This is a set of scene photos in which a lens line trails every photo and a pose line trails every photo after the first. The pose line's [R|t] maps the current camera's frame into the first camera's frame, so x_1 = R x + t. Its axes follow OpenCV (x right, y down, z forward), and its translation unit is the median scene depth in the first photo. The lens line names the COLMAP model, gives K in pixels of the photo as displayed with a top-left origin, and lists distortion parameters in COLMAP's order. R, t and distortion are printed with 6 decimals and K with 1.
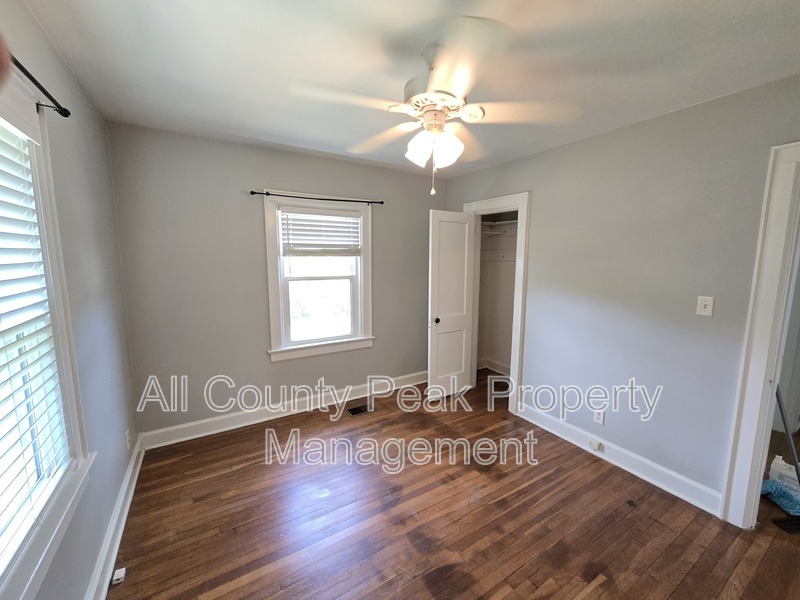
lens RADIAL K [[325.9, 0, 403.2], [0, 325.9, 299.4], [0, 0, 1]] dist [-0.002723, 0.001177]
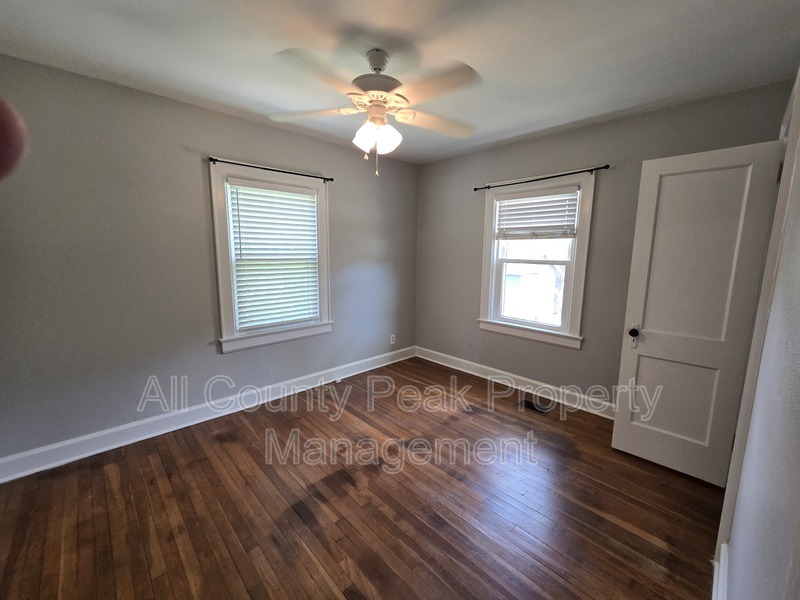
lens RADIAL K [[325.9, 0, 404.7], [0, 325.9, 297.4], [0, 0, 1]] dist [-0.002723, 0.001177]
pose [[0.219238, 0.144700, -0.964882, 0.676353], [-0.122502, 0.985198, 0.119912, -0.031389], [0.967950, 0.091910, 0.233719, 0.432532]]
